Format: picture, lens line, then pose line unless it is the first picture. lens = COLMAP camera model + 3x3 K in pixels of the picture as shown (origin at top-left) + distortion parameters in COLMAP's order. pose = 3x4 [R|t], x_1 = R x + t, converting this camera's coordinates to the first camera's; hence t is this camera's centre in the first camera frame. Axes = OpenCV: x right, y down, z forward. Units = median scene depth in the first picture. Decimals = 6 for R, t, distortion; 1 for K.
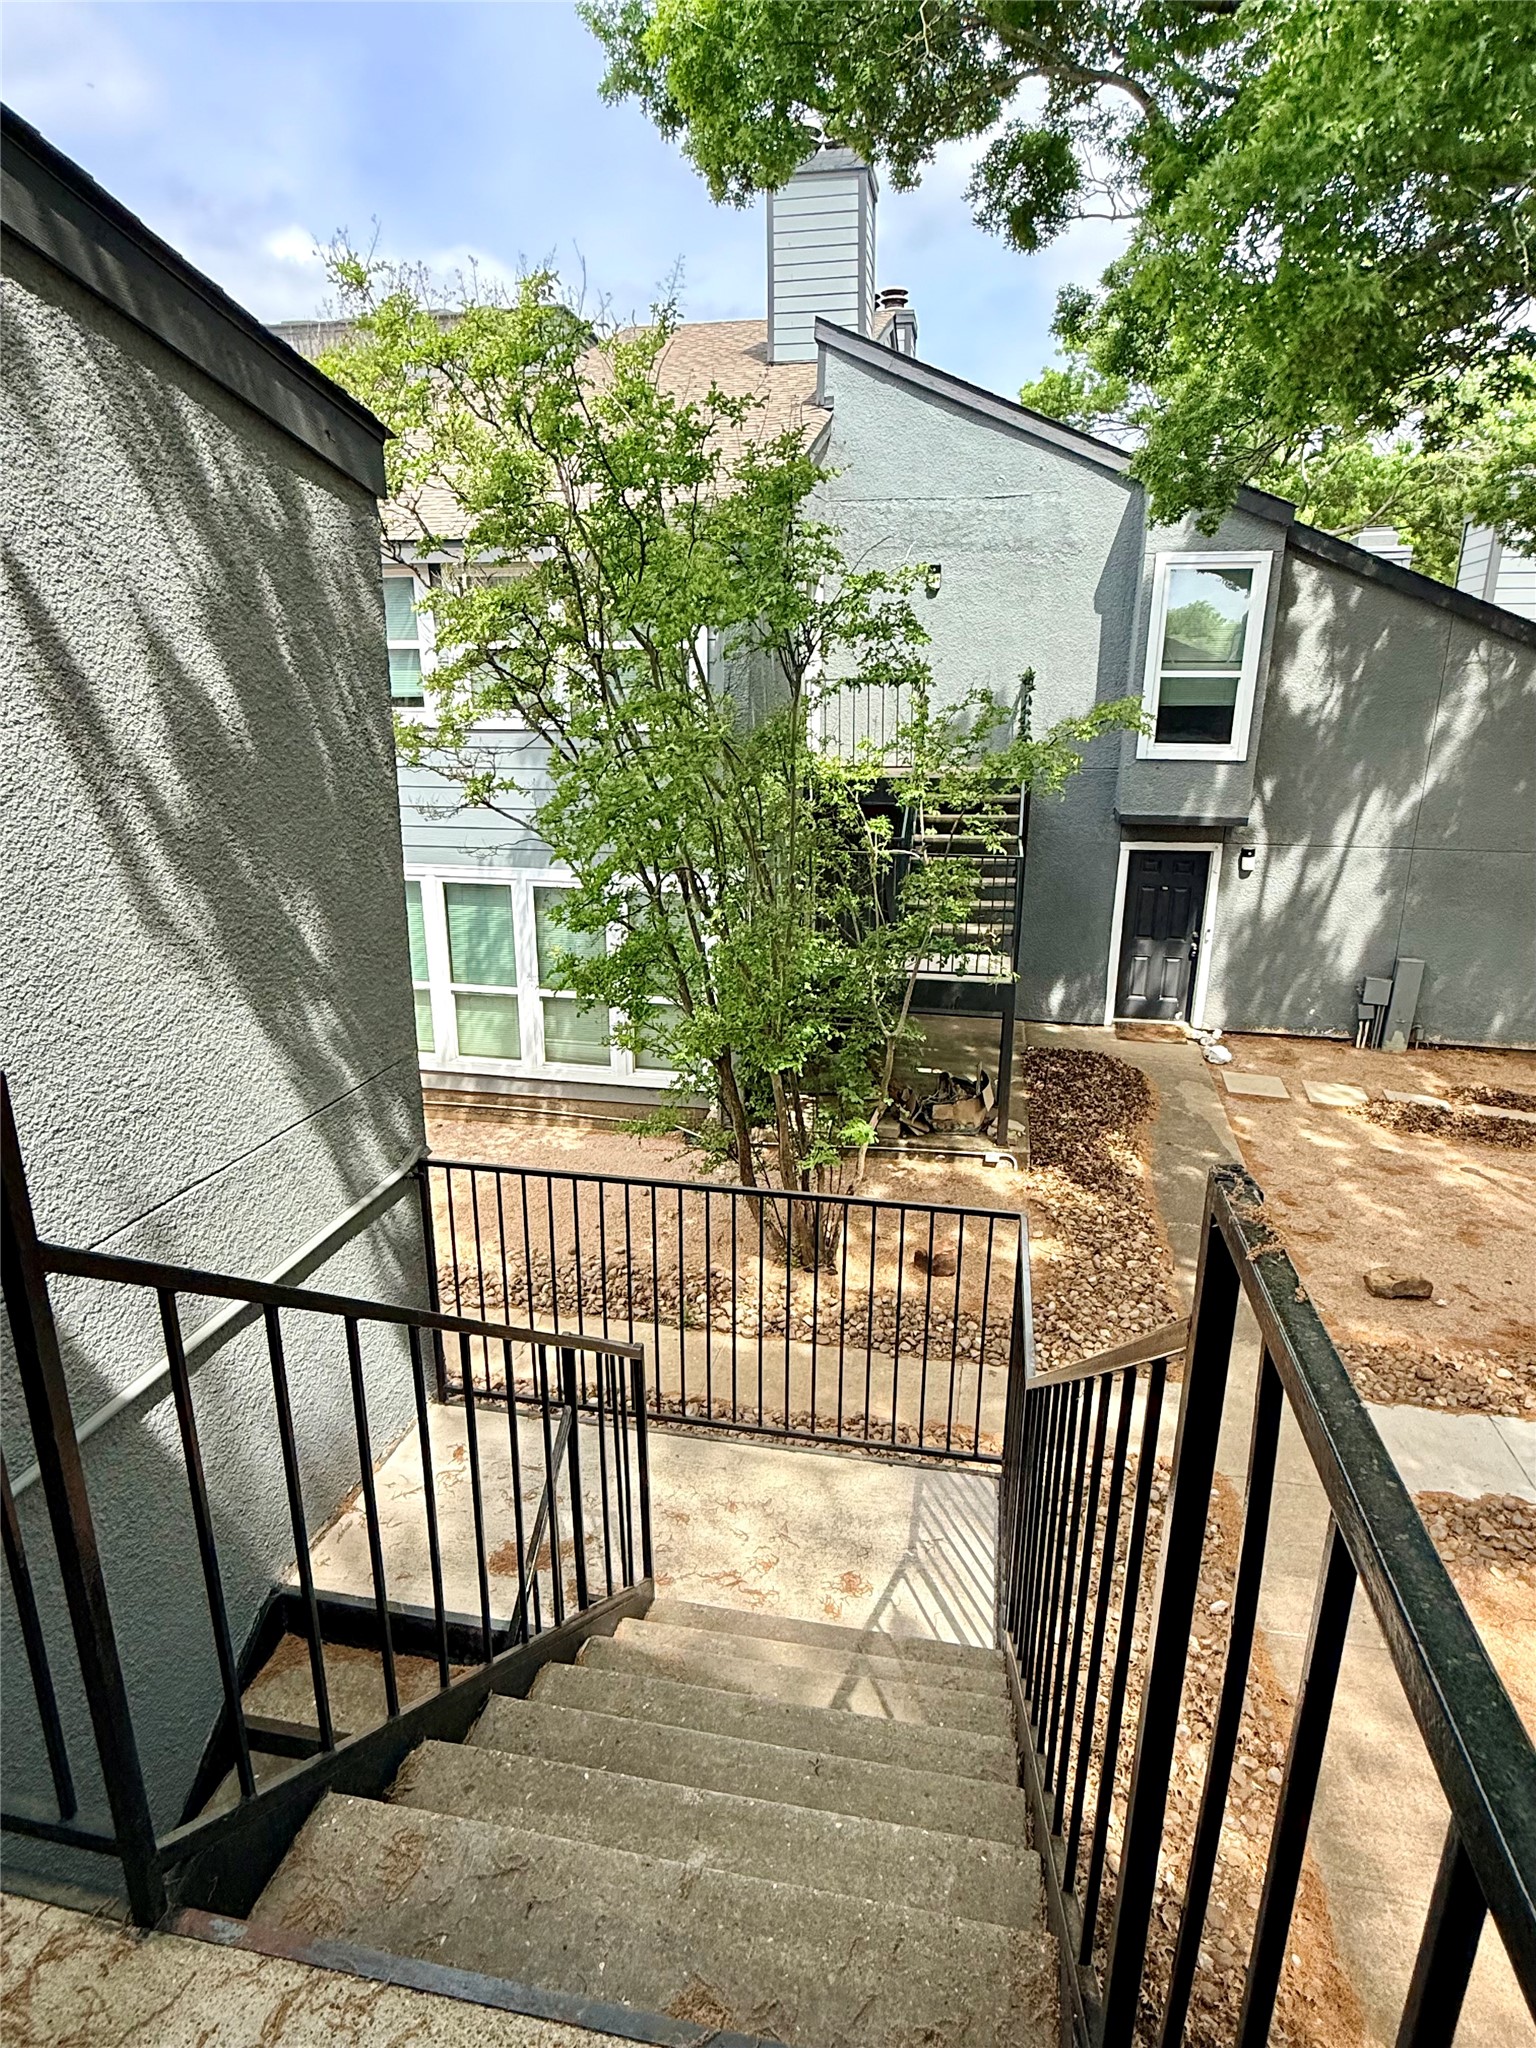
lens RADIAL K [[1134.2, 0, 764.8], [0, 1134.2, 1019.9], [0, 0, 1]] dist [-0.002217, -0.000150]
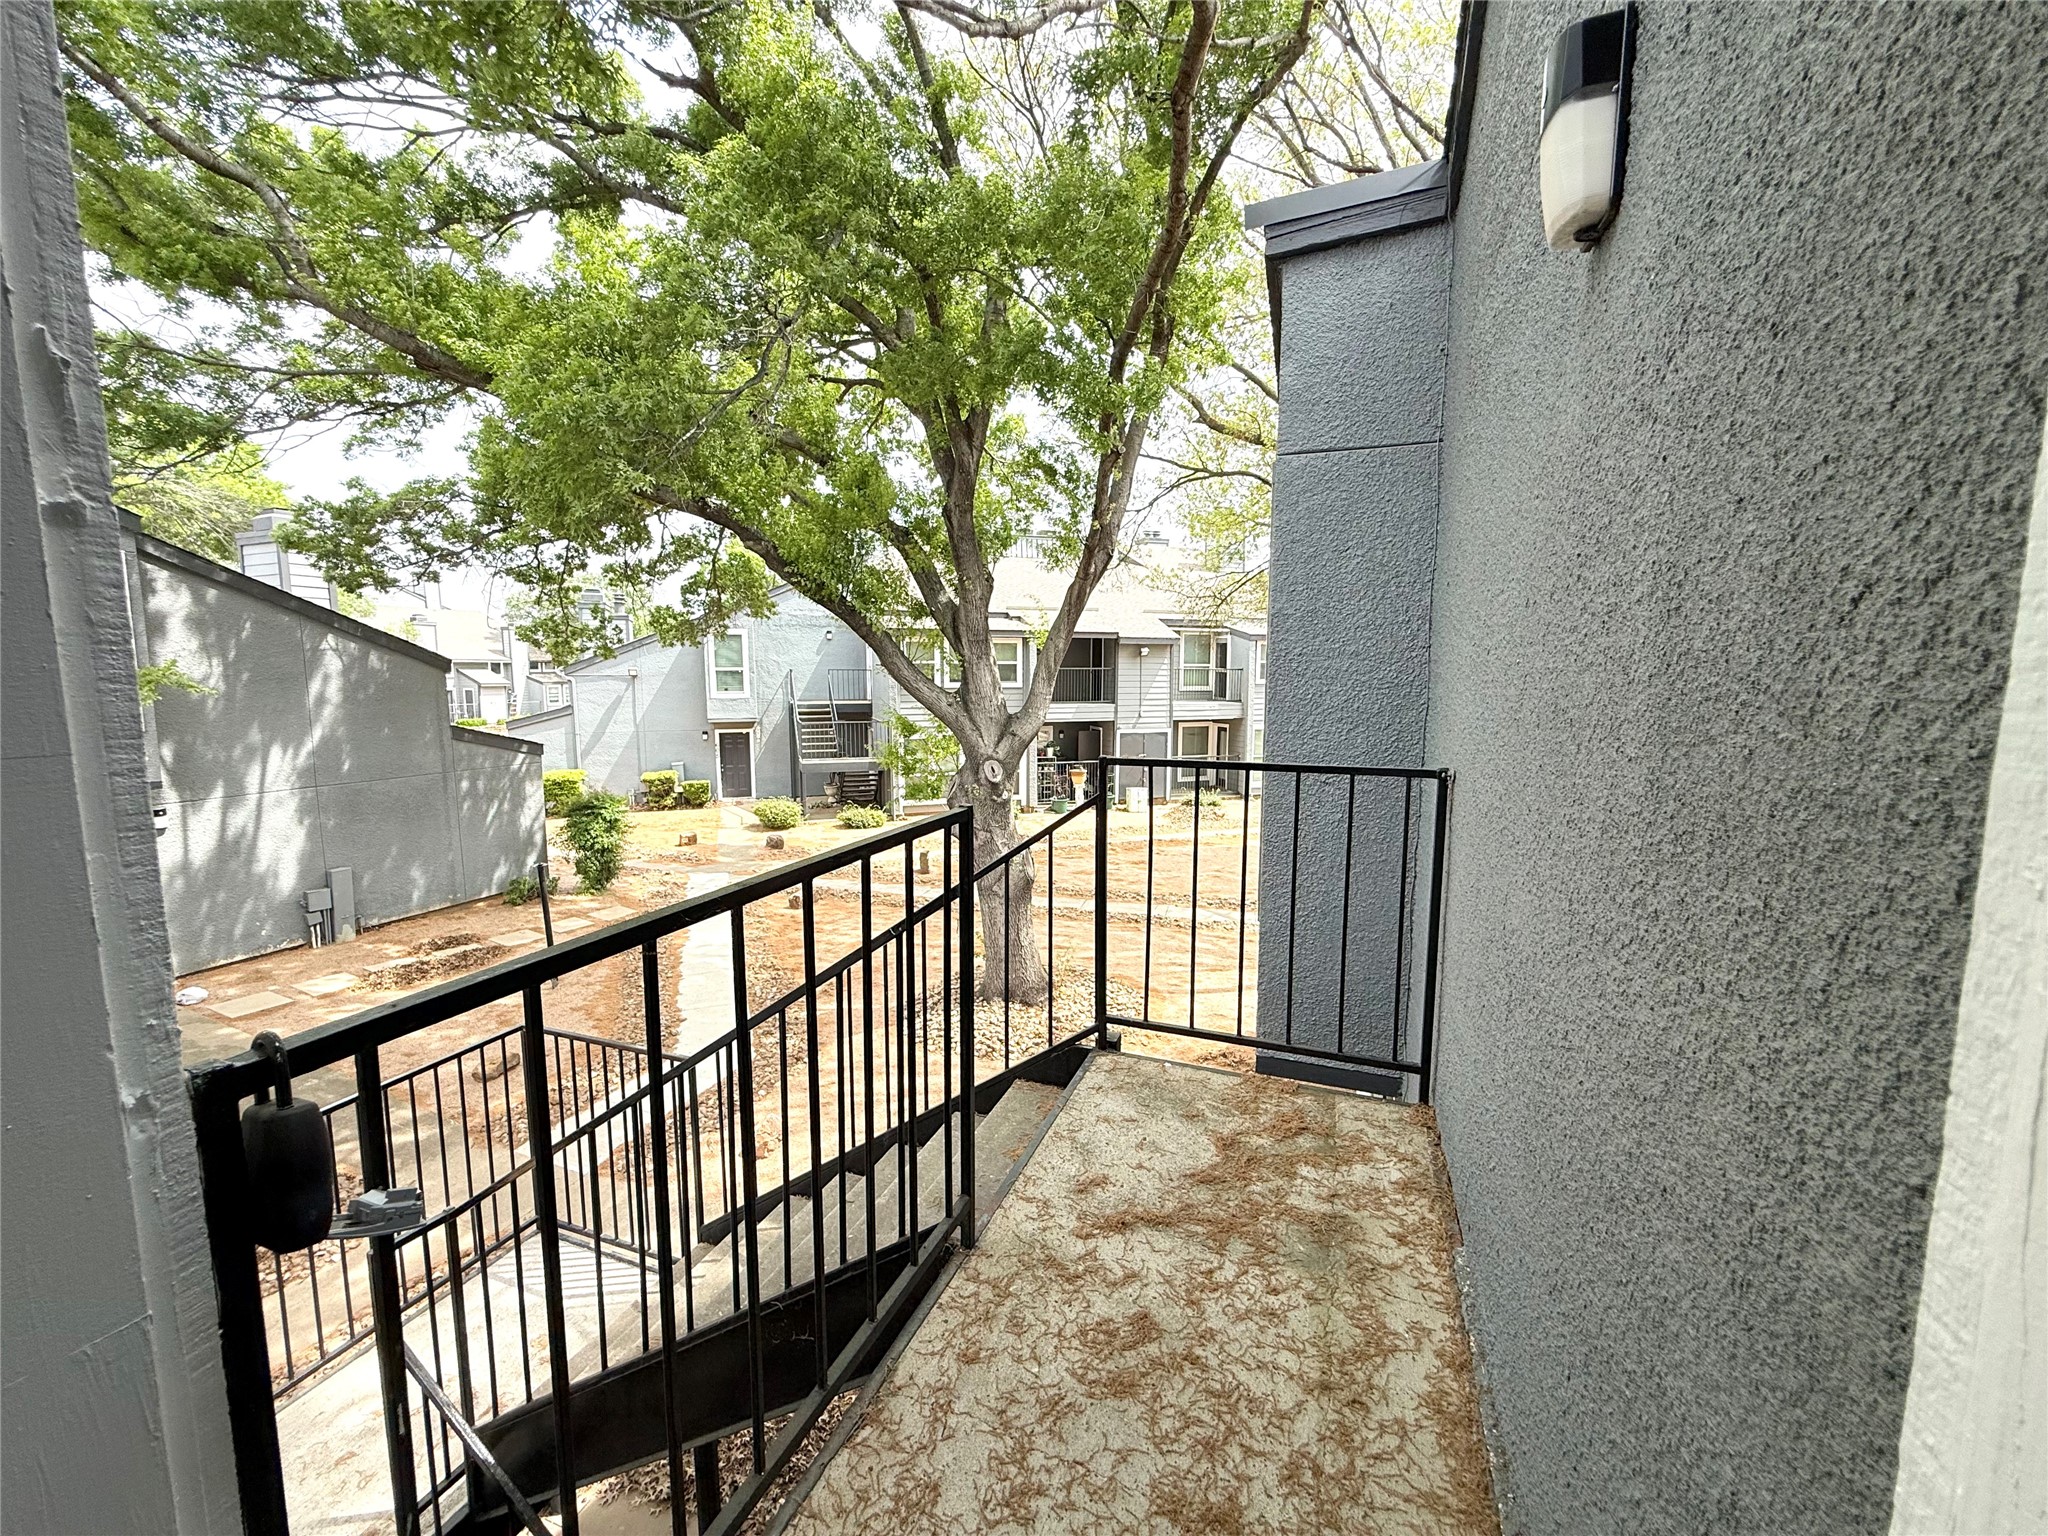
lens RADIAL K [[818.0, 0, 1018.6], [0, 818.0, 769.1], [0, 0, 1]] dist [-0.001054, 0.000539]
pose [[0.173391, -0.121737, 0.977300, -0.208410], [0.281369, 0.957094, 0.069300, -0.008816], [-0.943804, 0.262966, 0.200204, 0.049934]]
